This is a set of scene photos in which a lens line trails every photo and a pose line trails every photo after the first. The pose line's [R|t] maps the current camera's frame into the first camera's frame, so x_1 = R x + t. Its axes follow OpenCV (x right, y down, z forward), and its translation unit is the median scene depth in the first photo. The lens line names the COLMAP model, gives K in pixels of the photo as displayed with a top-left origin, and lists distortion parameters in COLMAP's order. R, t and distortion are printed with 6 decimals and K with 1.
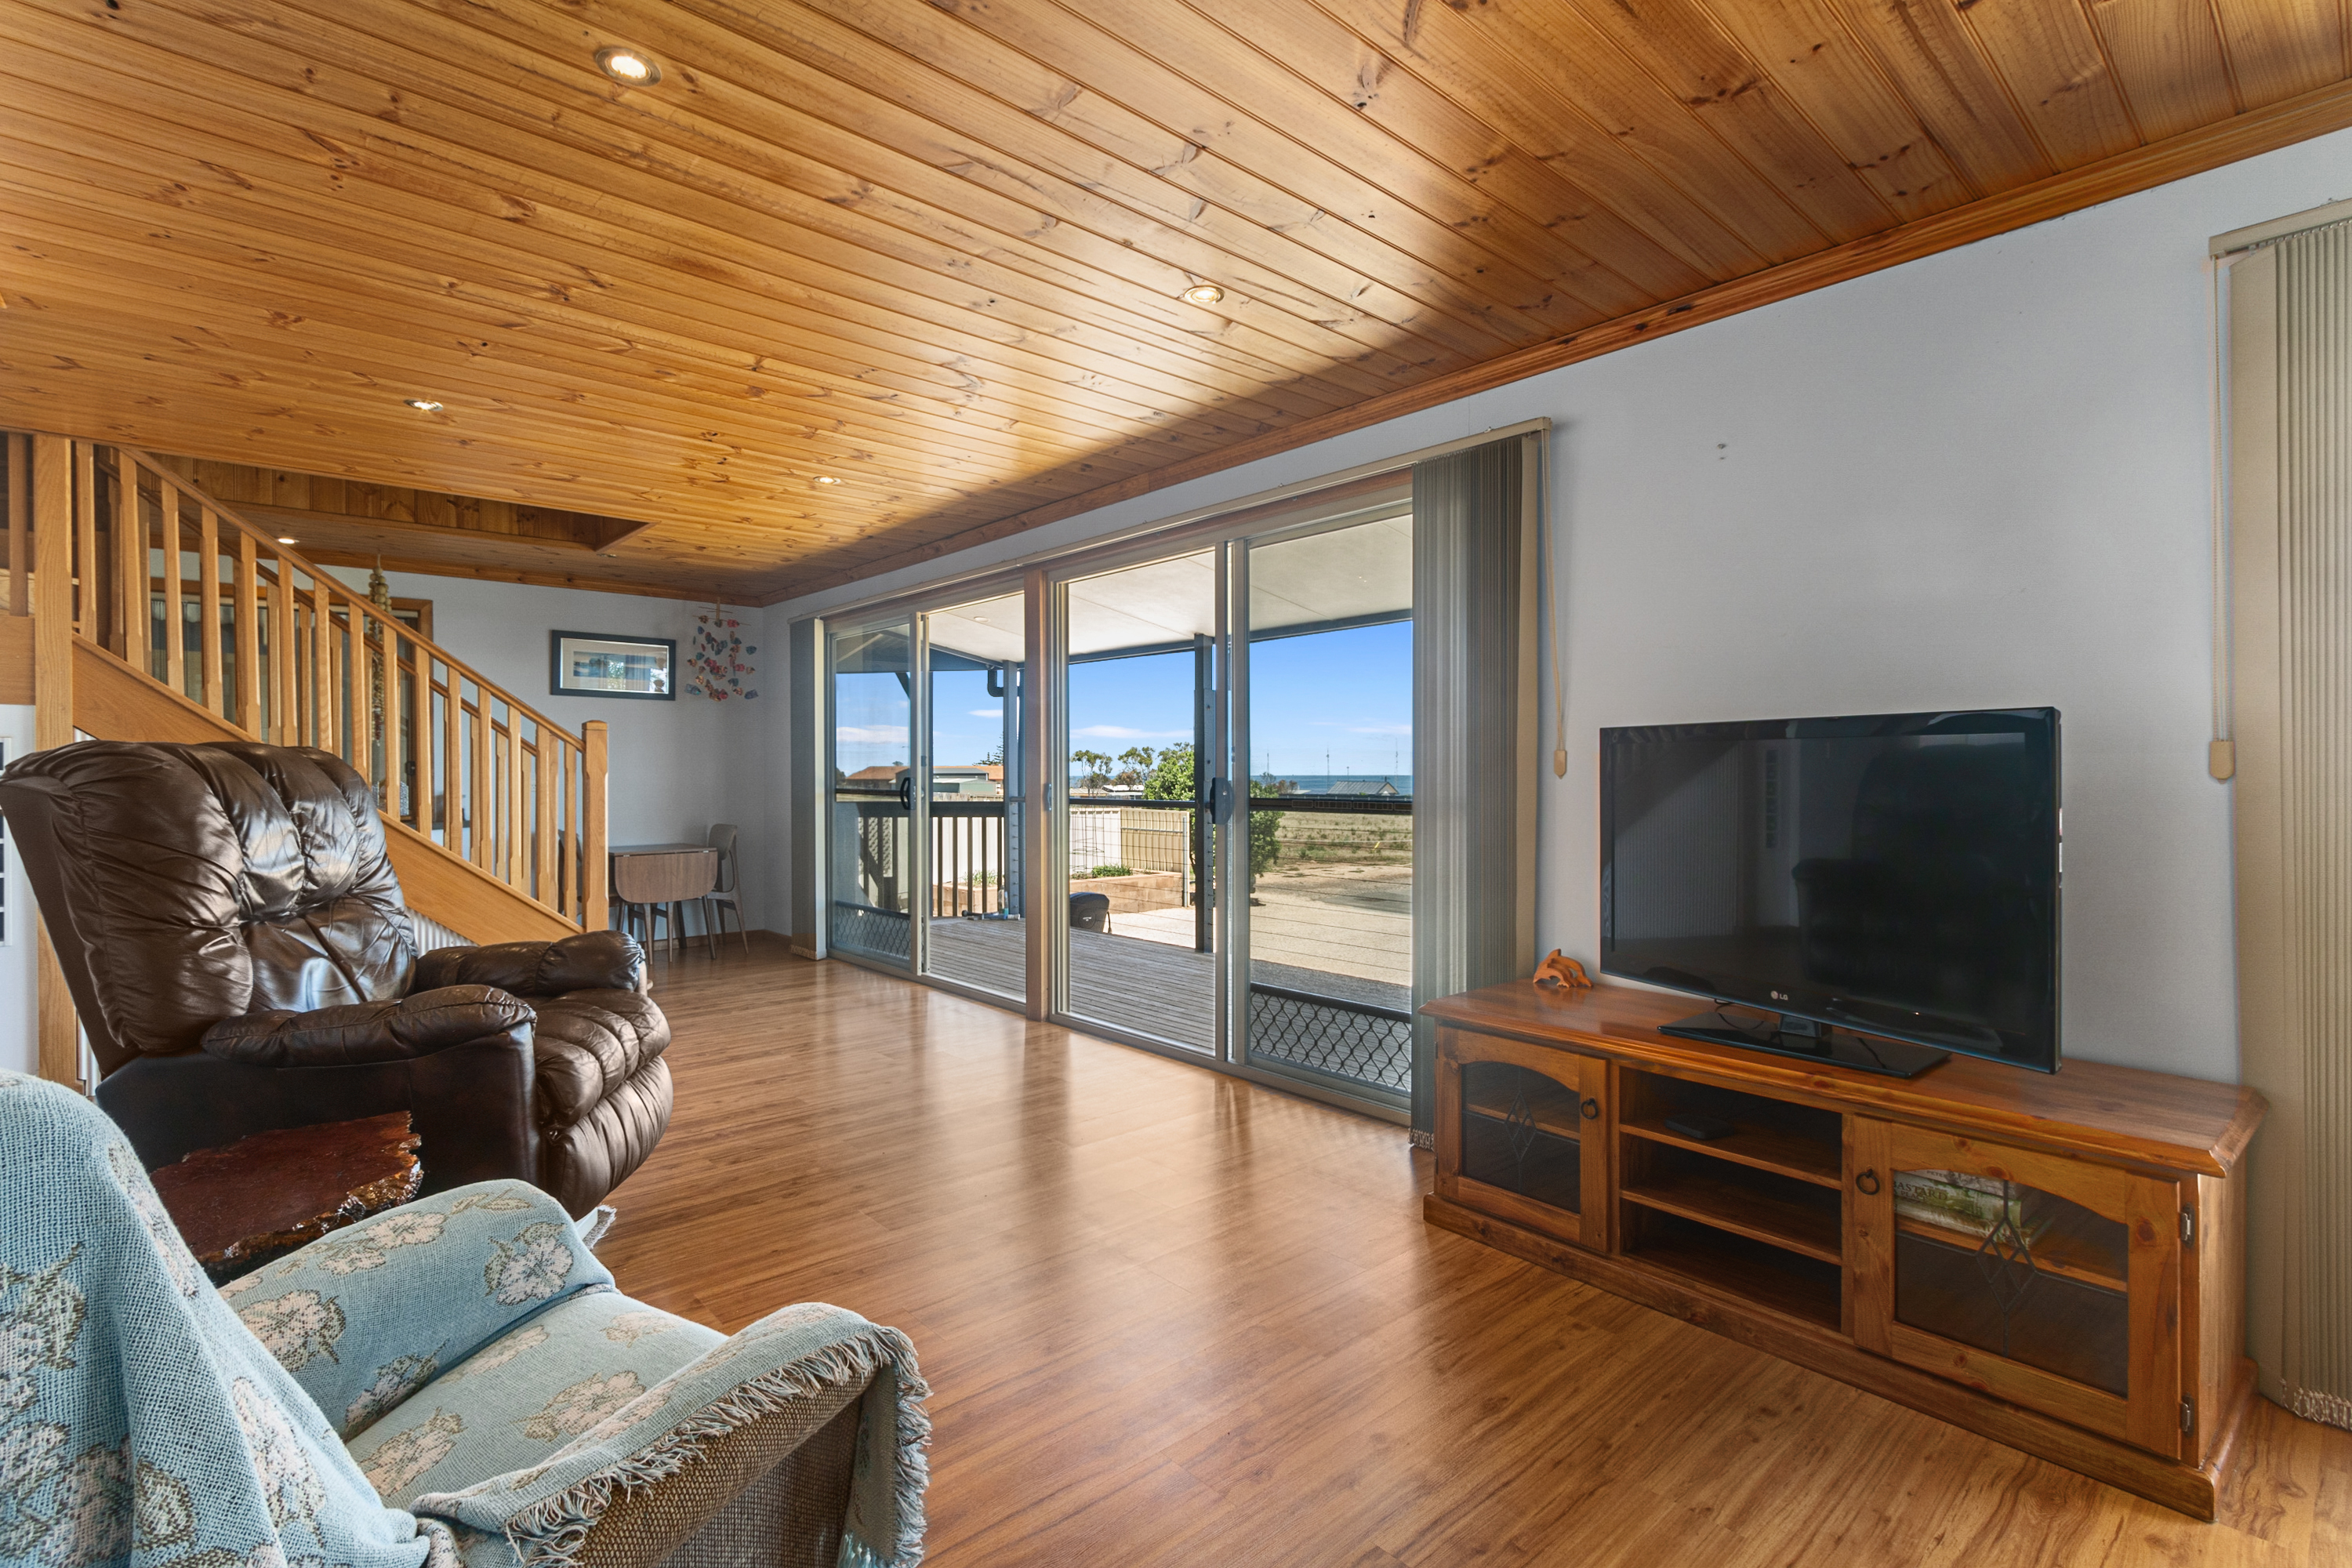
lens RADIAL K [[1105.1, 0, 1176.0], [0, 1105.1, 784.0], [0, 0, 1]] dist [0.002284, 0.000342]
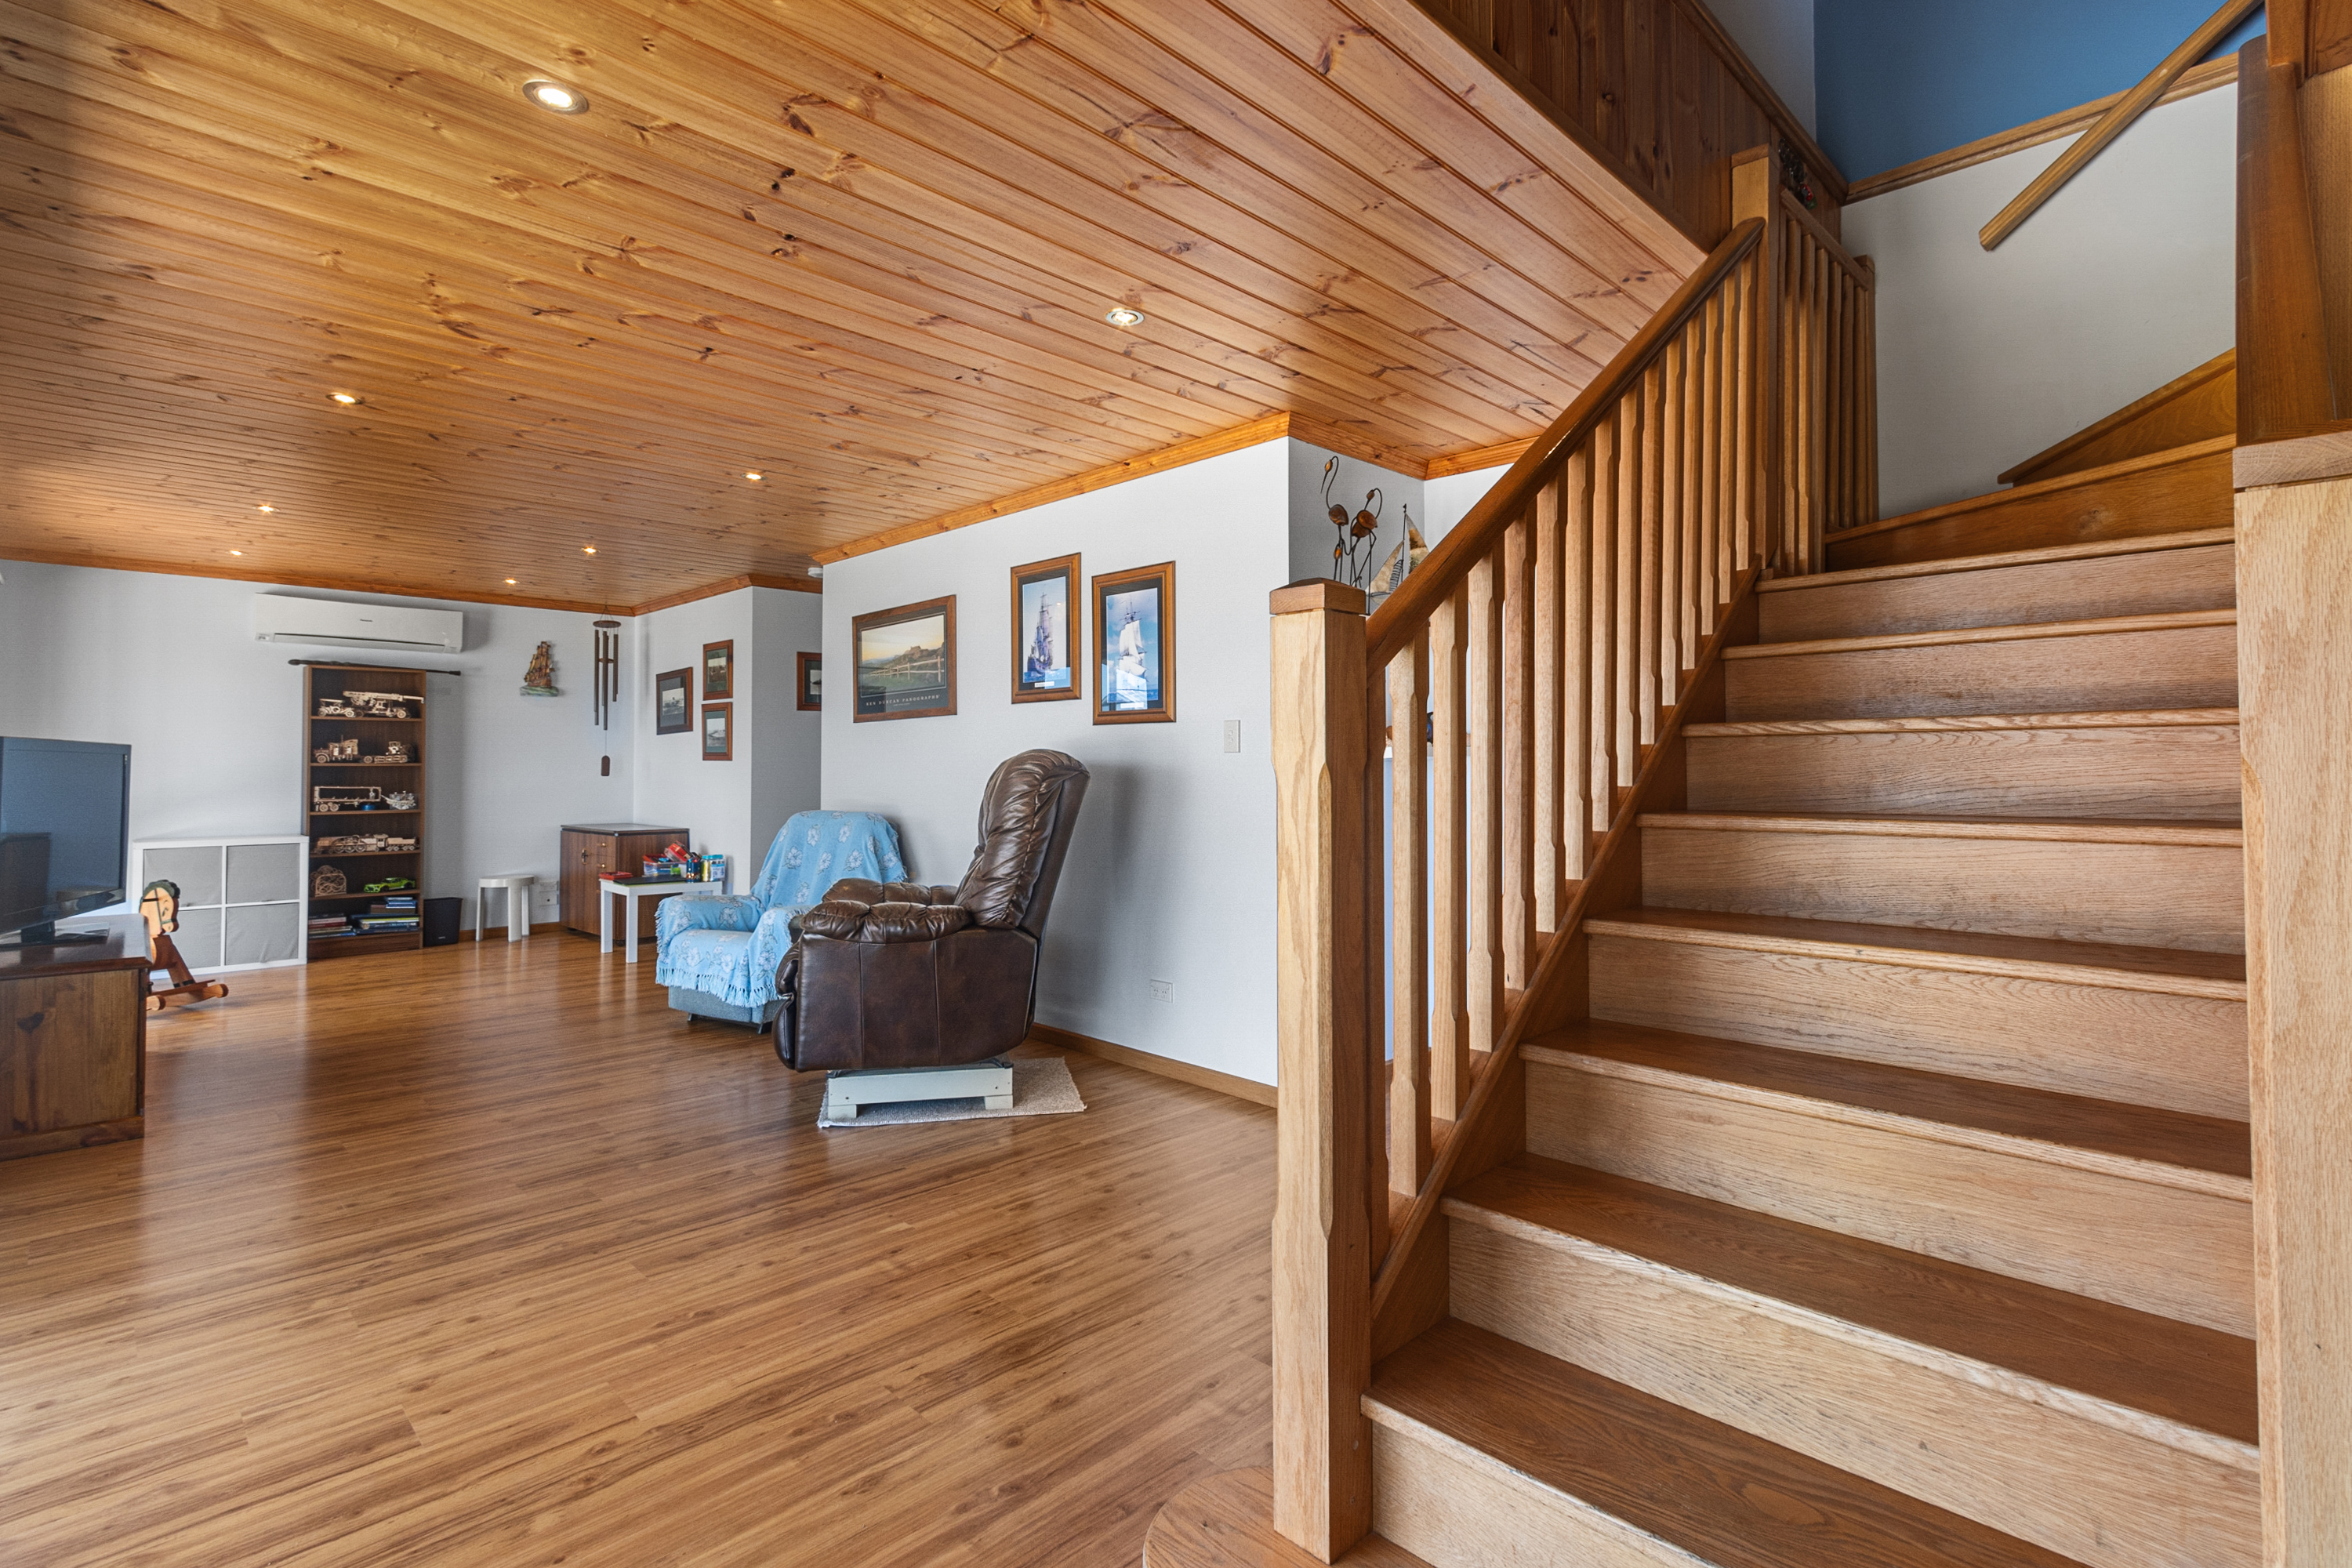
lens RADIAL K [[1105.1, 0, 1176.0], [0, 1105.1, 784.0], [0, 0, 1]] dist [0.002284, 0.000342]
pose [[-0.998343, -0.003866, -0.057414, -0.668459], [-0.004191, 0.999976, 0.005532, -0.009950], [0.057391, 0.005763, -0.998335, 1.808933]]
